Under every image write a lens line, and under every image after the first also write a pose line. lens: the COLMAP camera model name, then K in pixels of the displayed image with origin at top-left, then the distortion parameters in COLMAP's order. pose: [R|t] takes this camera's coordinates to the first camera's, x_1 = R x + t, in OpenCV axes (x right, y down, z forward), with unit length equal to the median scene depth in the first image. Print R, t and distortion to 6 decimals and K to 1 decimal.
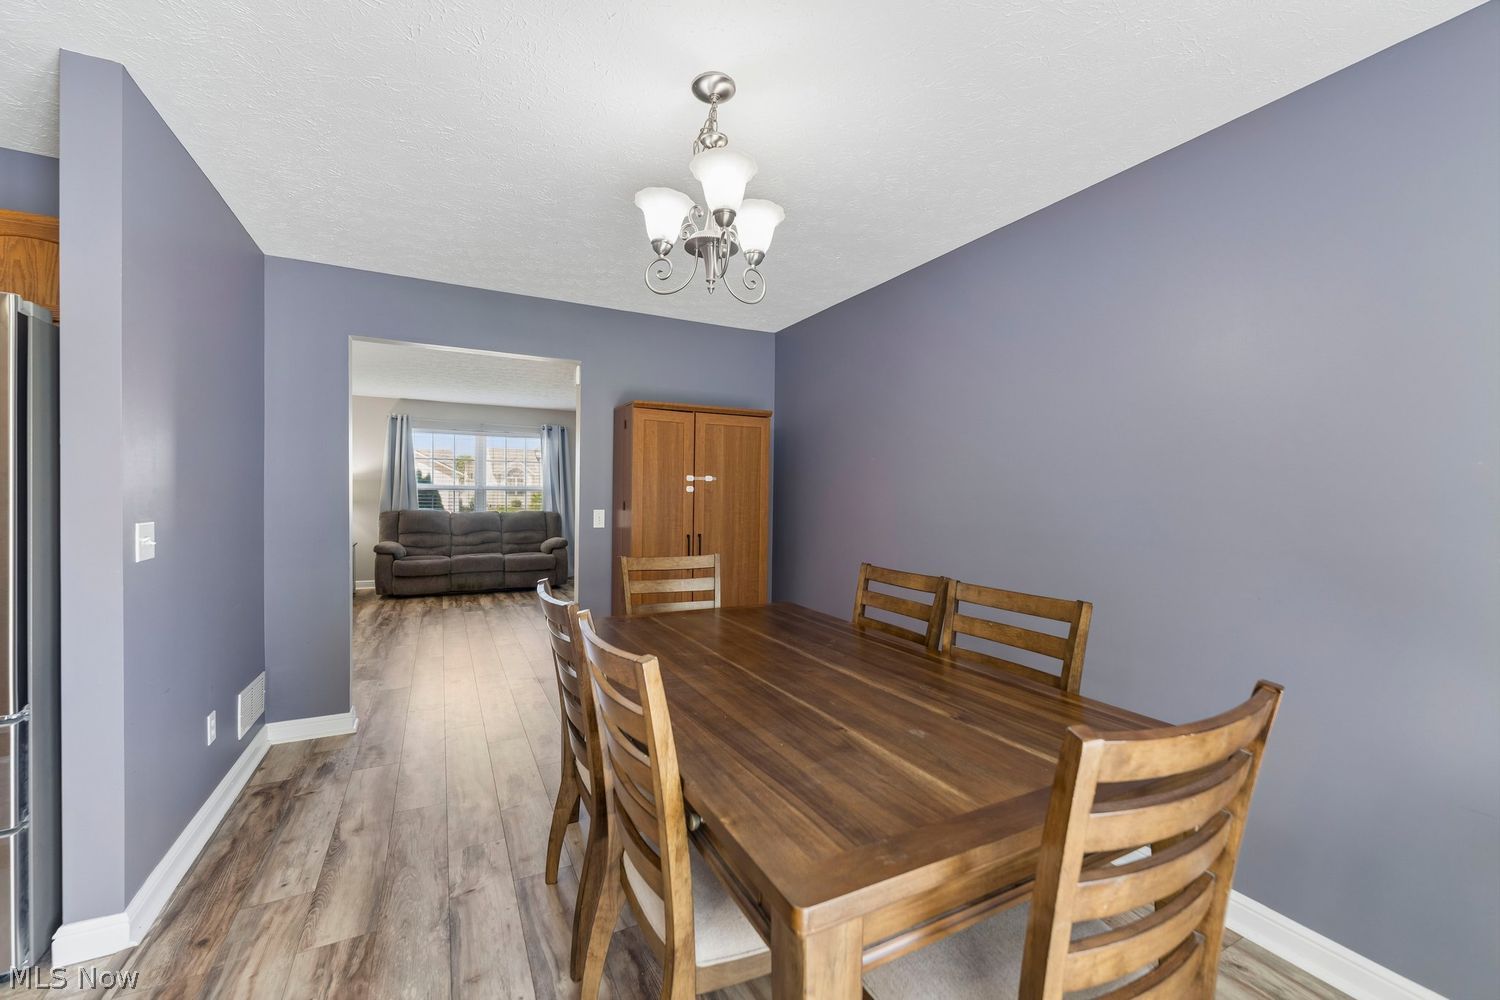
lens RADIAL K [[597.4, 0, 747.3], [0, 597.4, 504.4], [0, 0, 1]] dist [-0.001585, -0.000093]
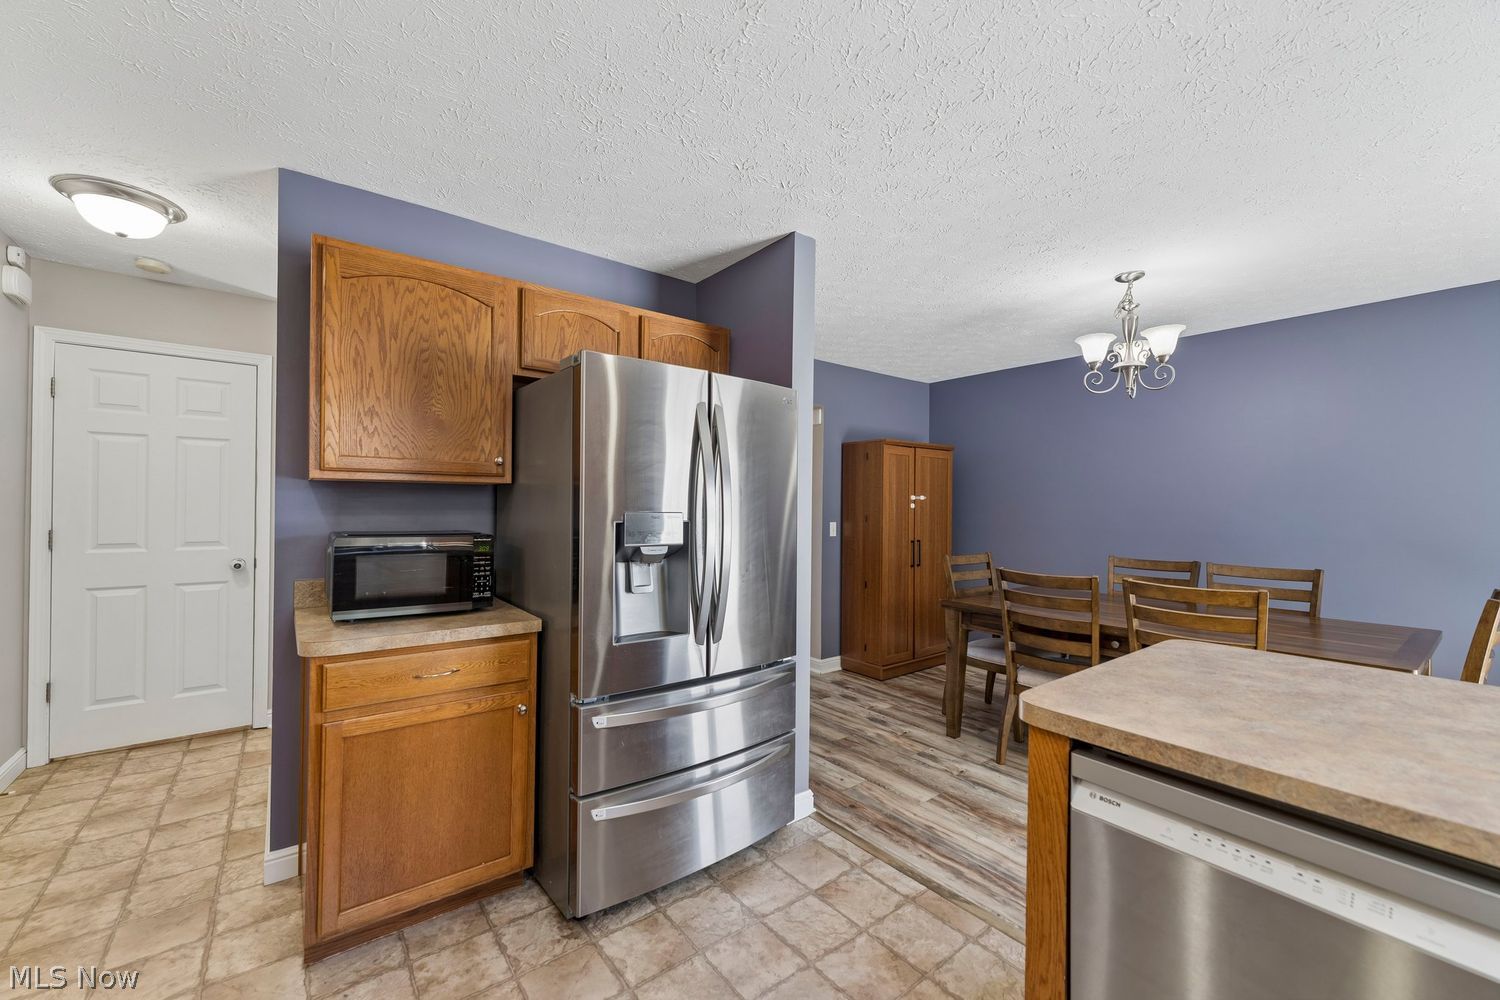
lens RADIAL K [[597.4, 0, 747.3], [0, 597.4, 504.4], [0, 0, 1]] dist [-0.001585, -0.000093]
pose [[0.983272, -0.002970, 0.182119, -1.201859], [0.005802, 0.999870, -0.015019, -0.019127], [-0.182051, 0.015824, 0.983162, -0.395919]]
